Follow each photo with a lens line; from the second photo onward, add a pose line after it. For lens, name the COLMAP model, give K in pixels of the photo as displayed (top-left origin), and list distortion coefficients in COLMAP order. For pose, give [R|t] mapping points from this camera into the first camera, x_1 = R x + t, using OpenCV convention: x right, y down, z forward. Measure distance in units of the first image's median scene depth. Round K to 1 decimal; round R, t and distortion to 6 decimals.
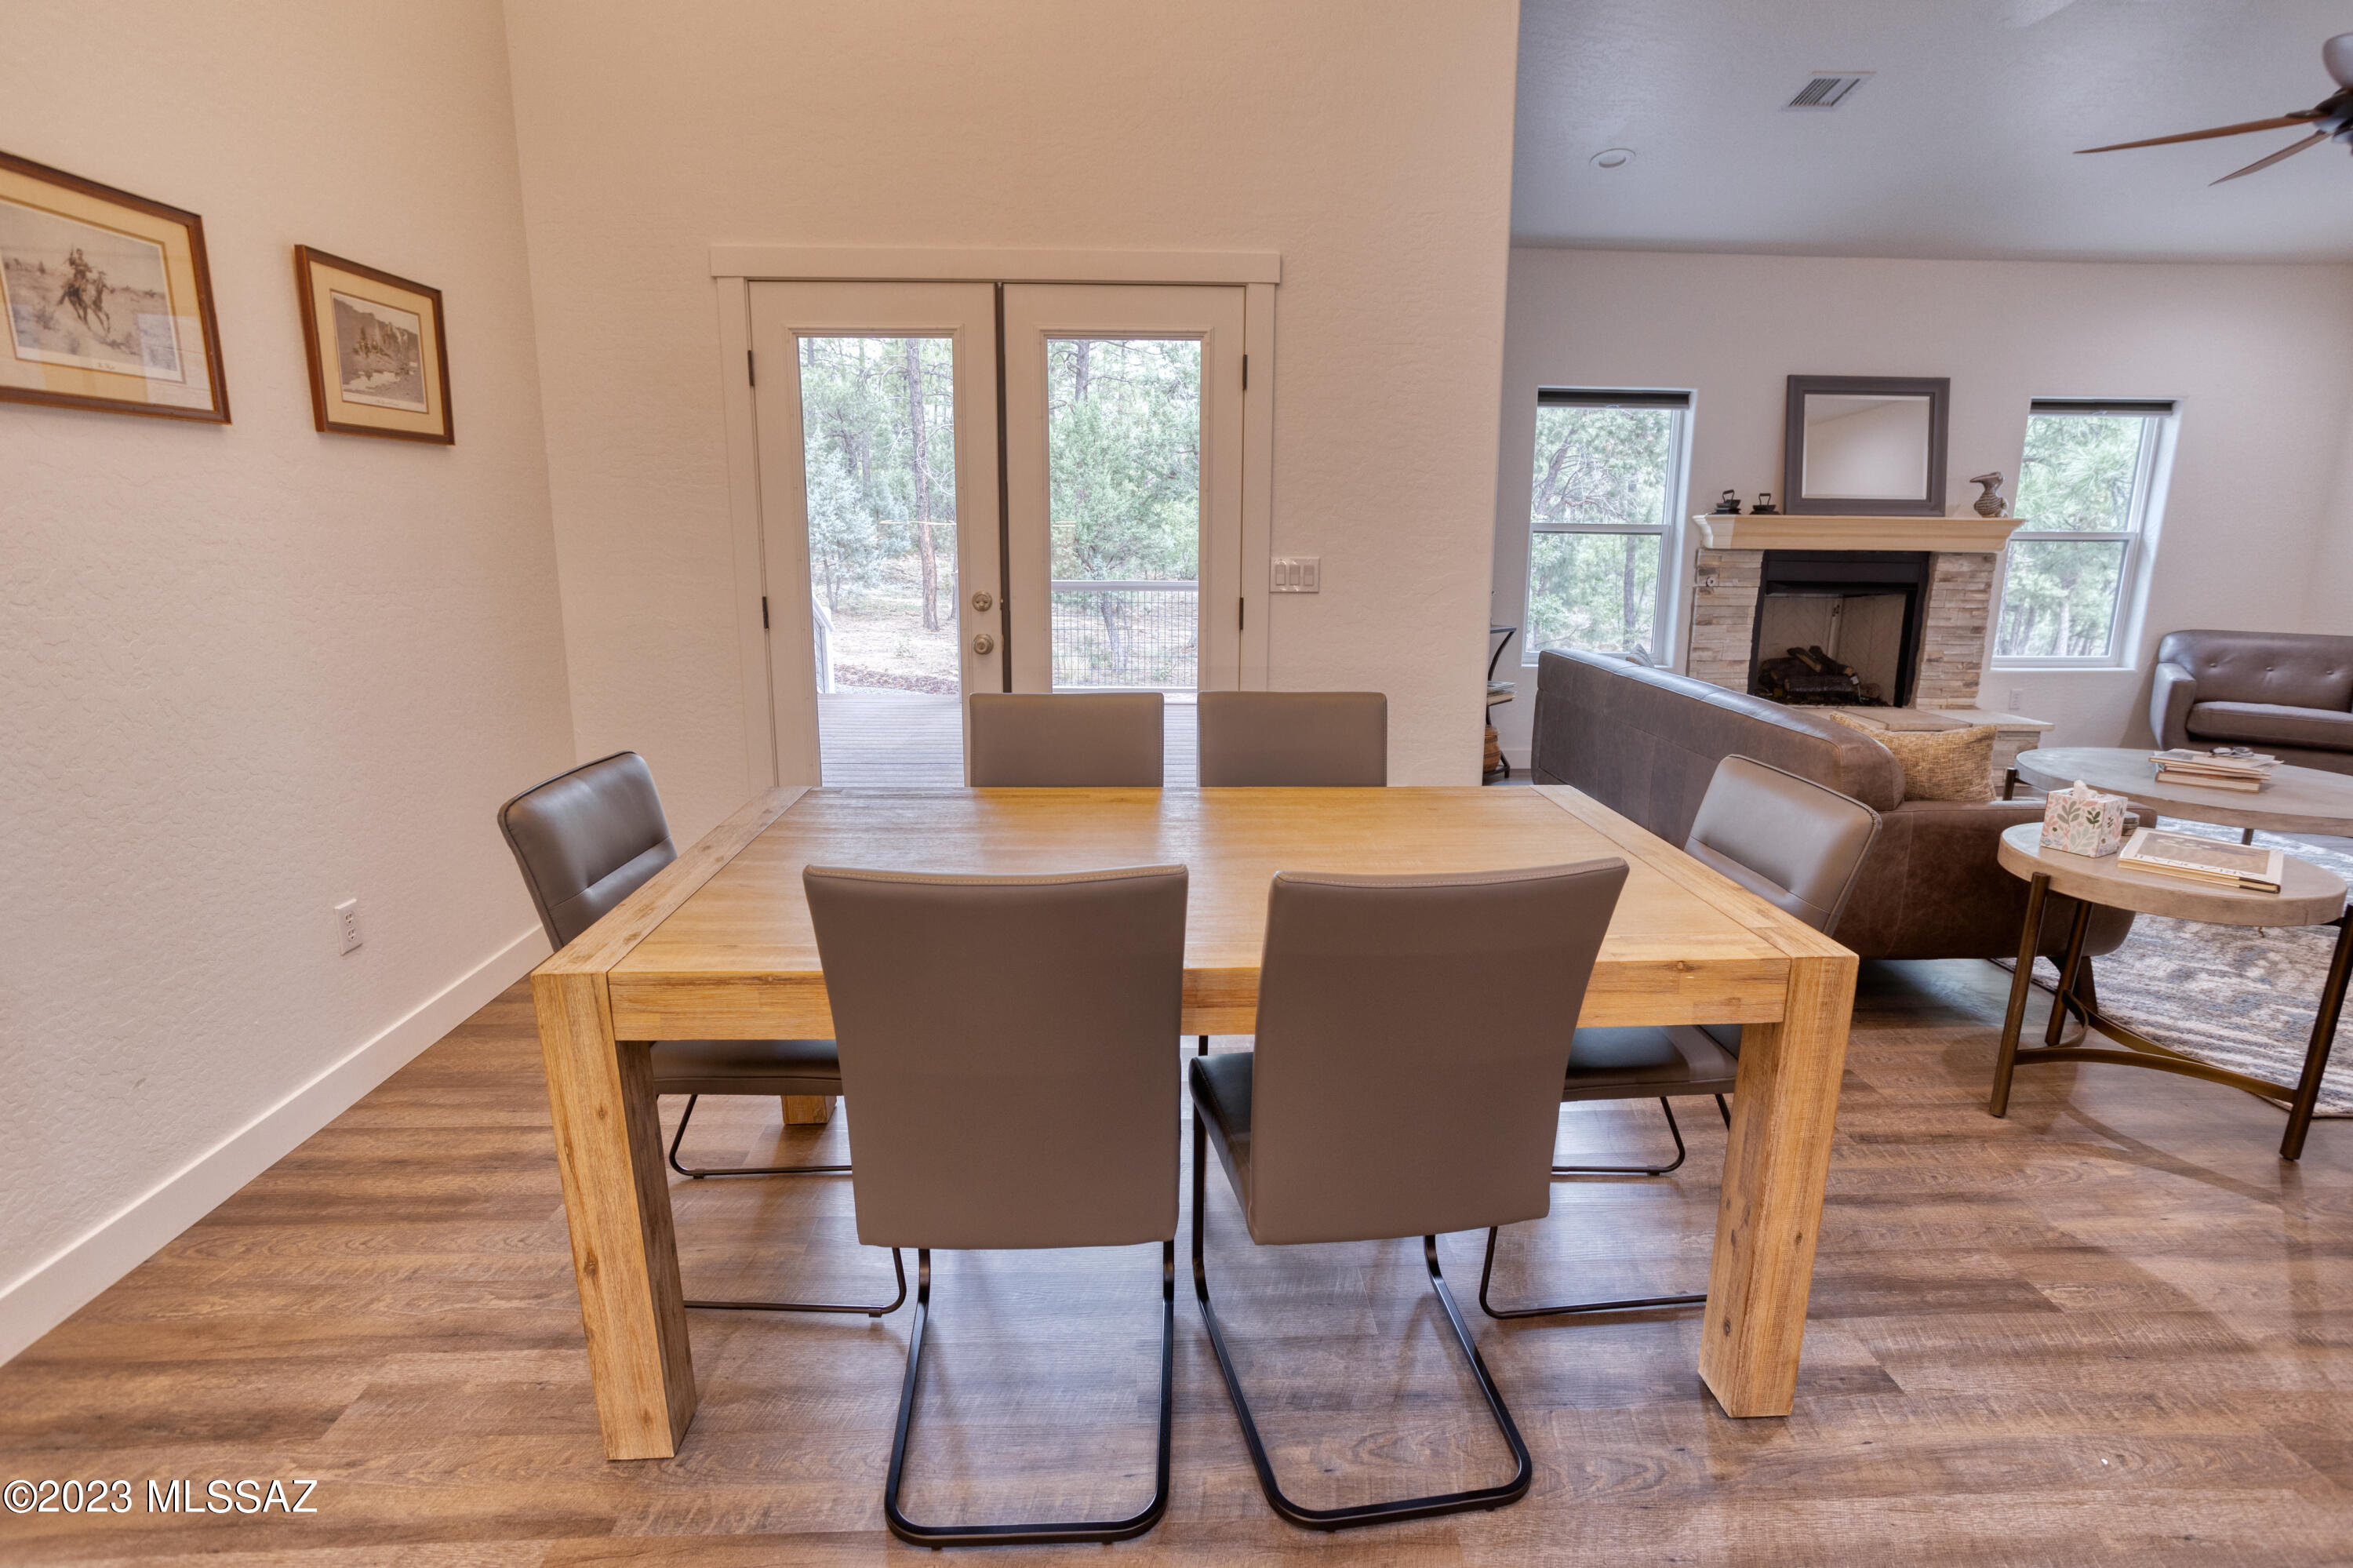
lens RADIAL K [[1125.8, 0, 1208.5], [0, 1125.8, 762.9], [0, 0, 1]] dist [-0.022767, 0.008967]
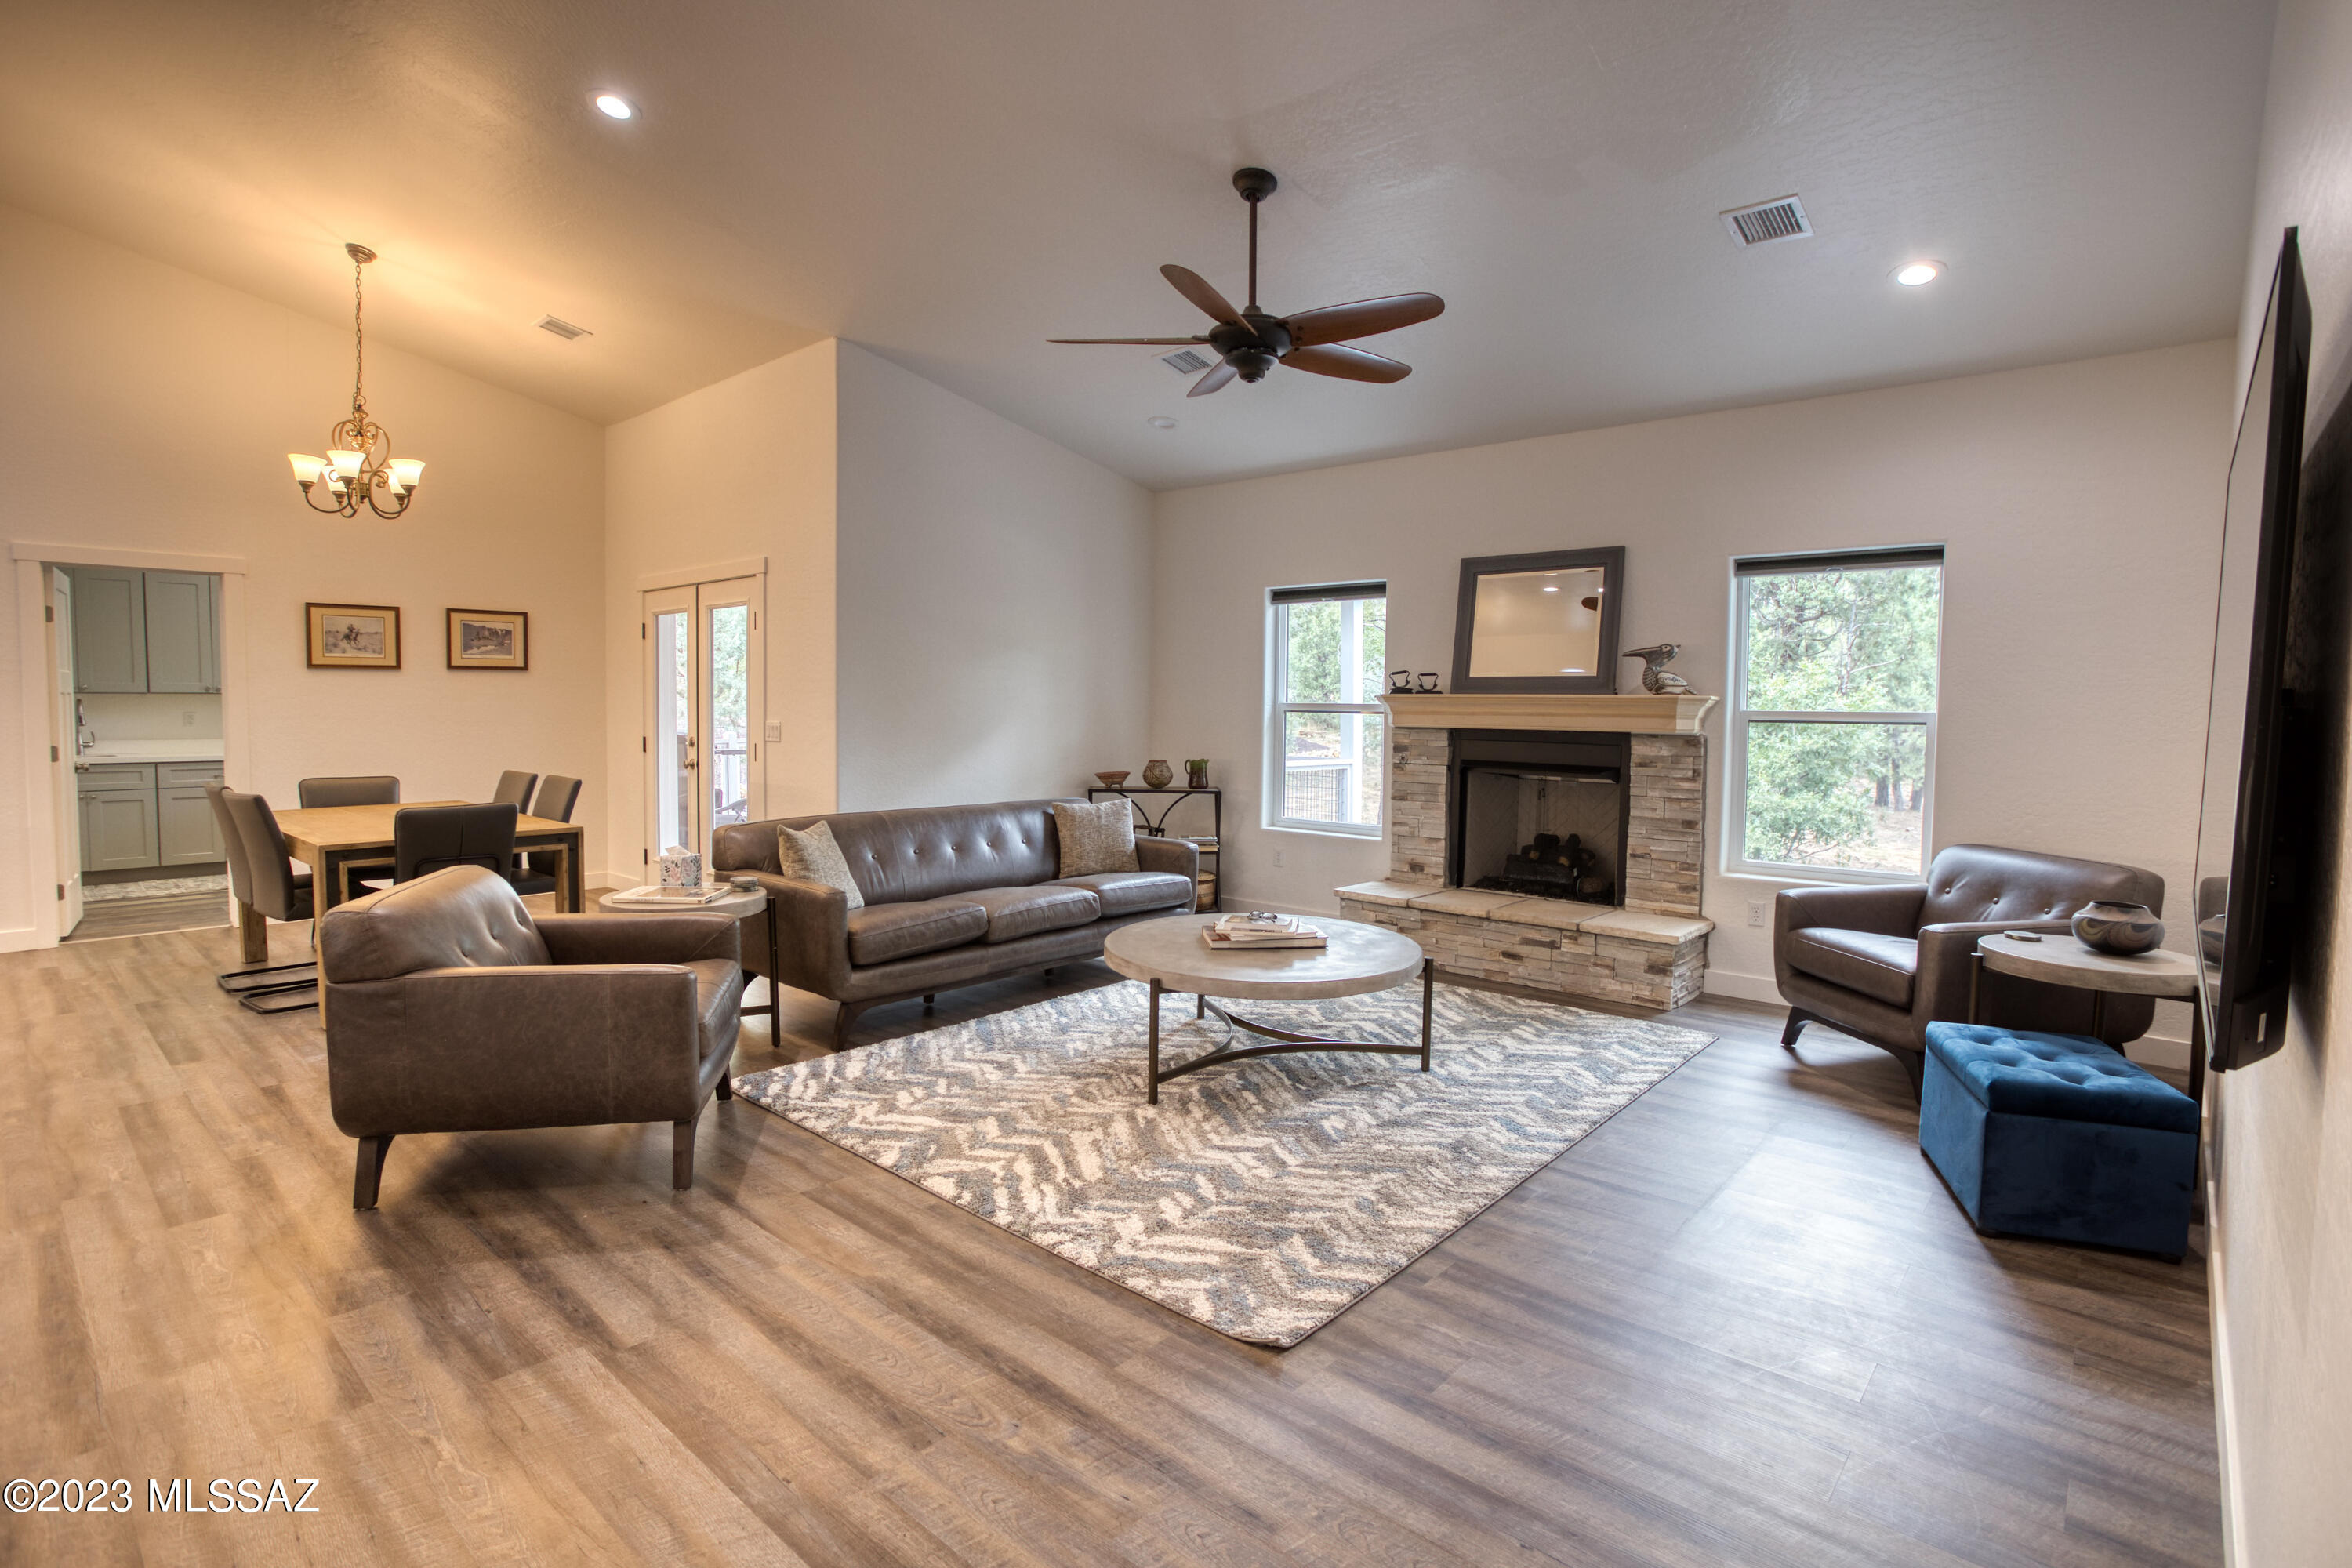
lens RADIAL K [[1148.3, 0, 1189.1], [0, 1148.3, 755.8], [0, 0, 1]] dist [-0.048556, 0.005143]
pose [[0.712437, 0.029271, -0.701125, 1.062275], [-0.151191, 0.982067, -0.112631, -0.015929], [0.685255, 0.186246, 0.704086, 0.123433]]
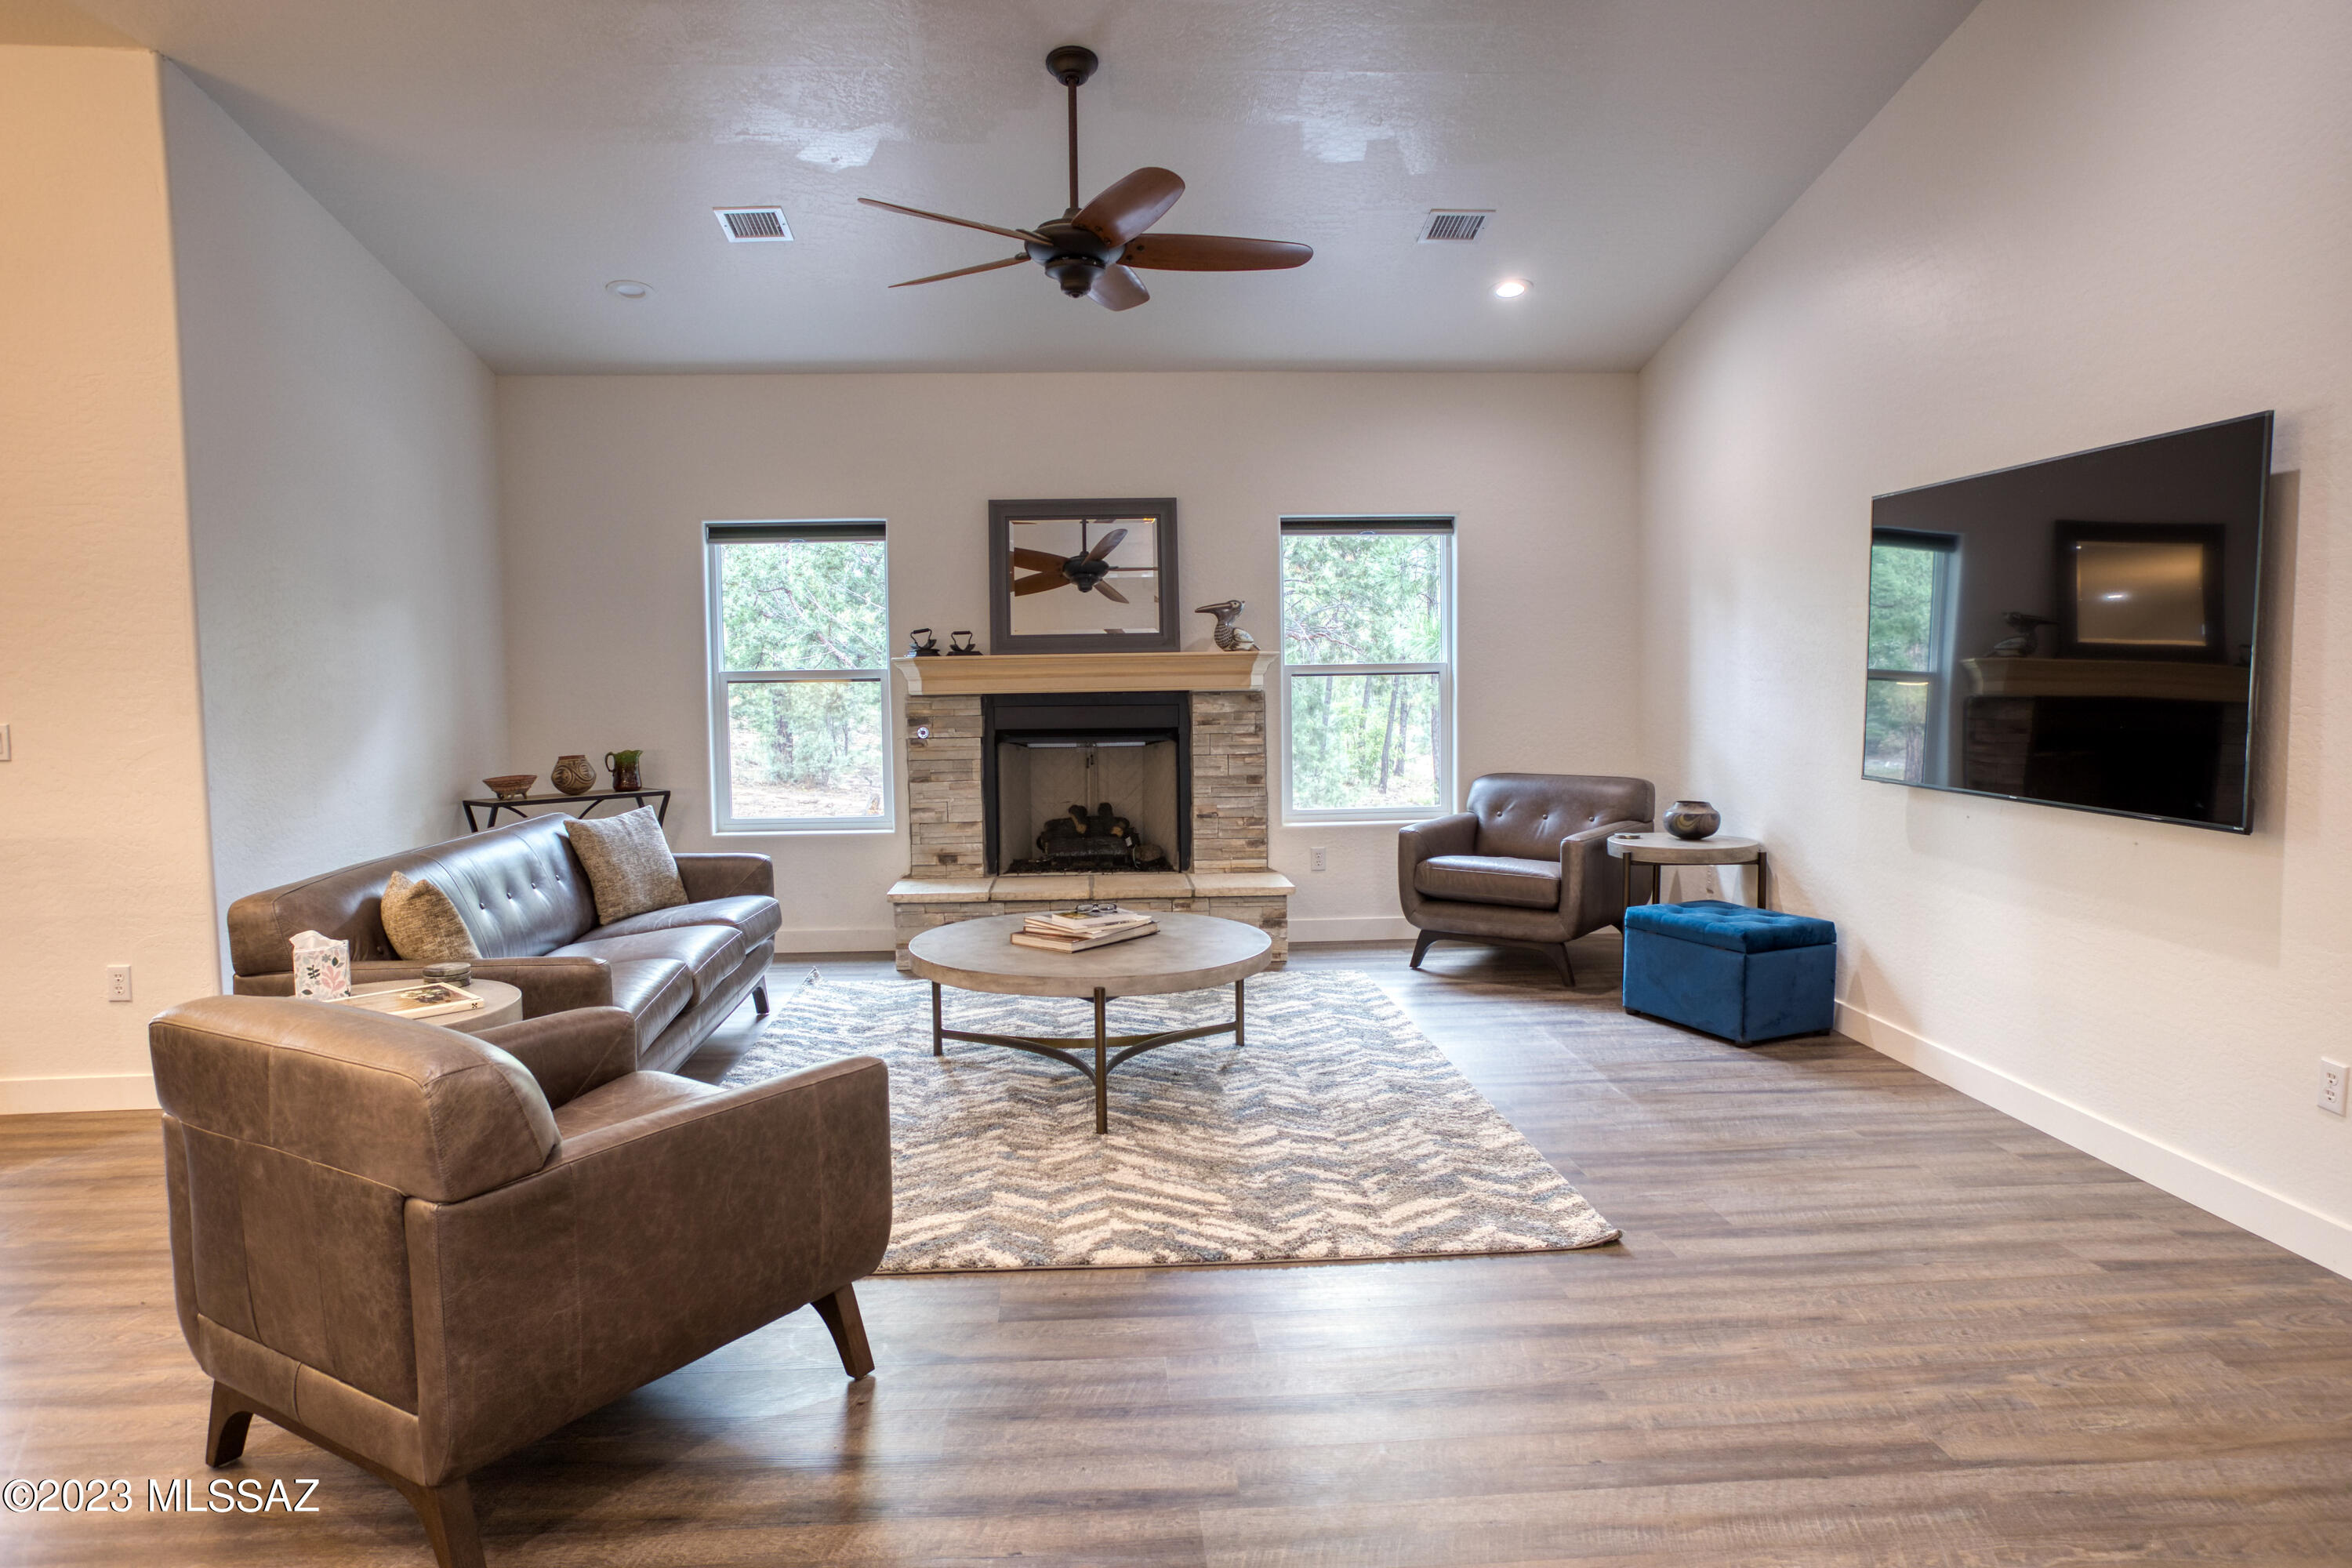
lens RADIAL K [[1451.8, 0, 1184.7], [0, 1451.8, 777.6], [0, 0, 1]] dist [-0.031879, 0.002472]
pose [[0.999675, -0.024616, 0.006674, 0.651998], [0.025293, 0.990461, -0.135454, 0.030929], [-0.003276, 0.135579, 0.990761, -0.113425]]
